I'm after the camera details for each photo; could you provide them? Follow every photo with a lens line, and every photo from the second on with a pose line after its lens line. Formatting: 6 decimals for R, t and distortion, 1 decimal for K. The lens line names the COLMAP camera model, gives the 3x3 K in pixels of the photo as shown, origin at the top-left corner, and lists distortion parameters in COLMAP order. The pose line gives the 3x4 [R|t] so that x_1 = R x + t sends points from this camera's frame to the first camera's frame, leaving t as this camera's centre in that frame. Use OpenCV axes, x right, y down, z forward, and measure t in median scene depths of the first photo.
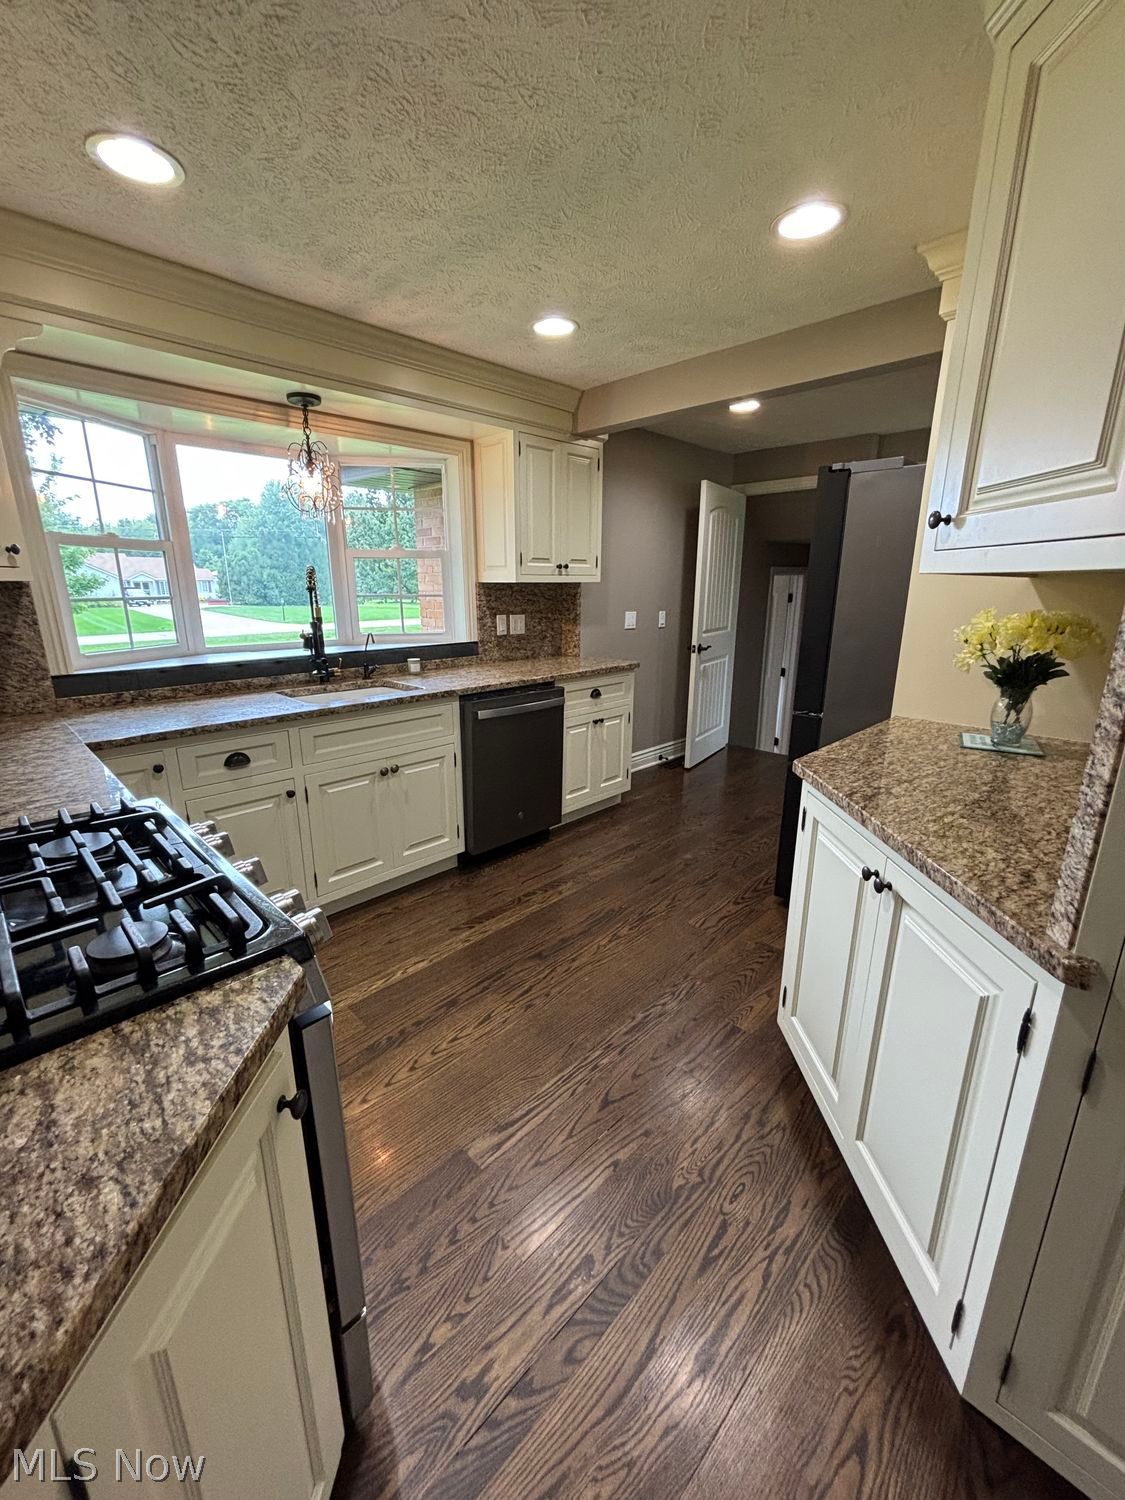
lens RADIAL K [[608.0, 0, 564.4], [0, 608.0, 748.0], [0, 0, 1]] dist [-0.001450, 0.000063]
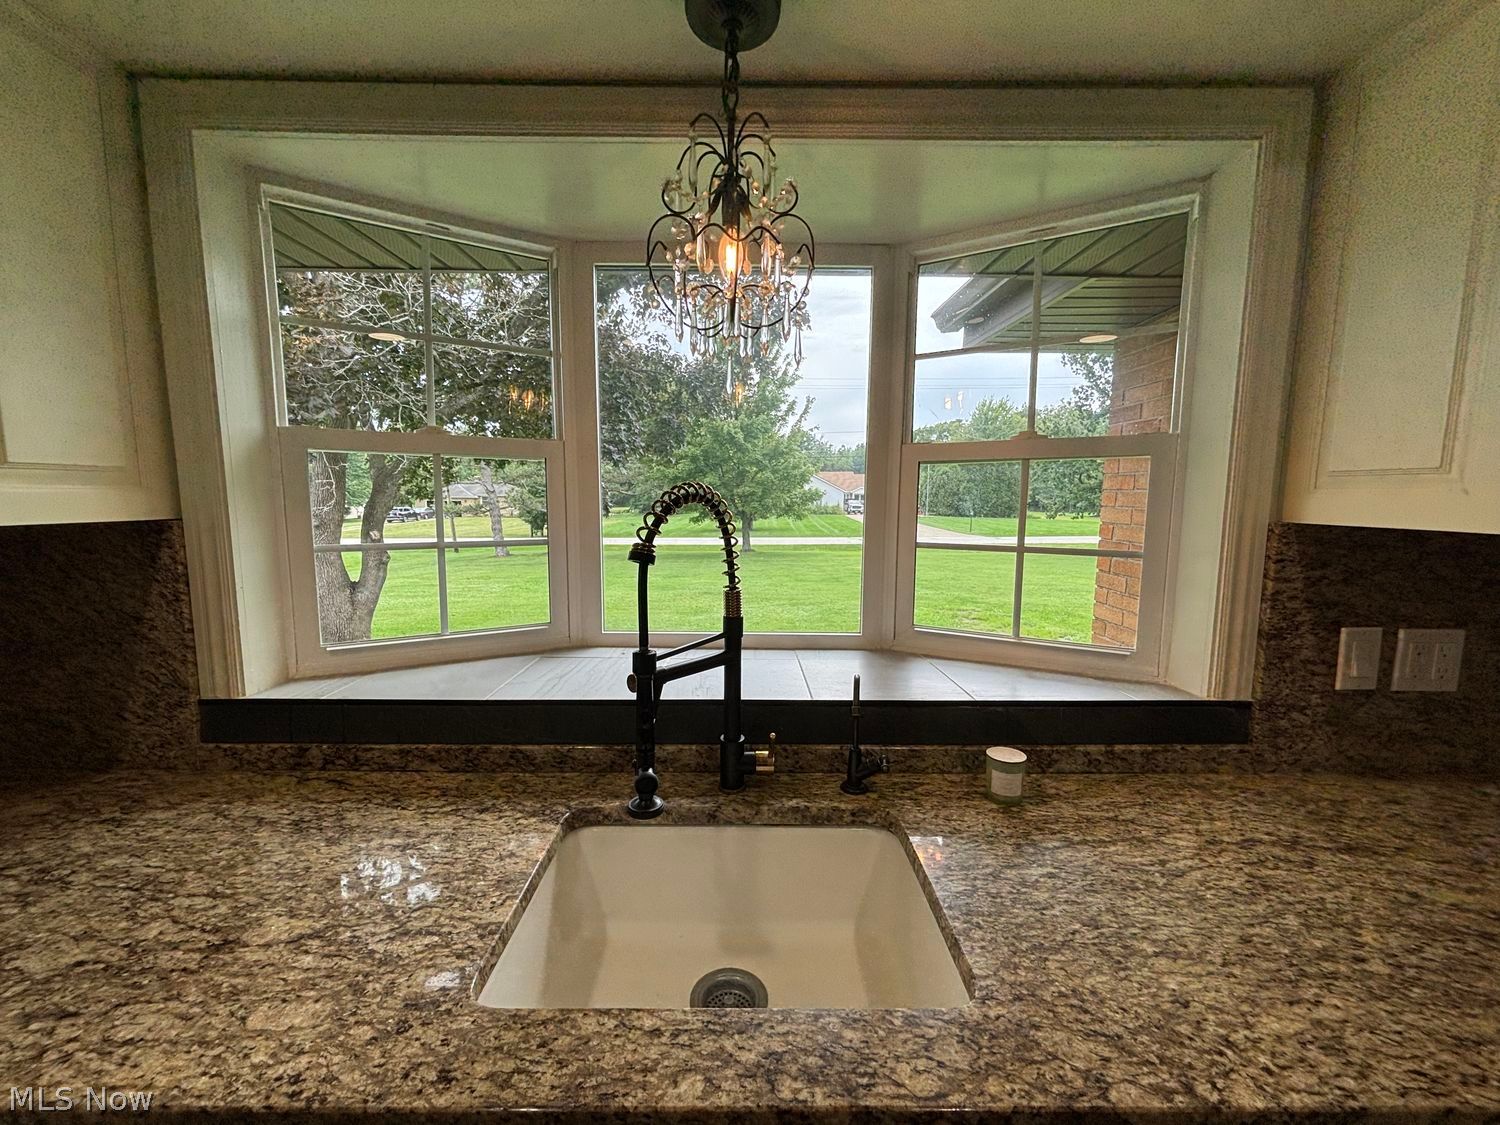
lens RADIAL K [[608.0, 0, 749.9], [0, 608.0, 564.7], [0, 0, 1]] dist [-0.001450, 0.000063]
pose [[0.708262, 0.081035, -0.701283, -0.109055], [-0.185498, 0.979845, -0.074121, -0.169438], [0.681142, 0.182584, 0.709019, 0.573378]]
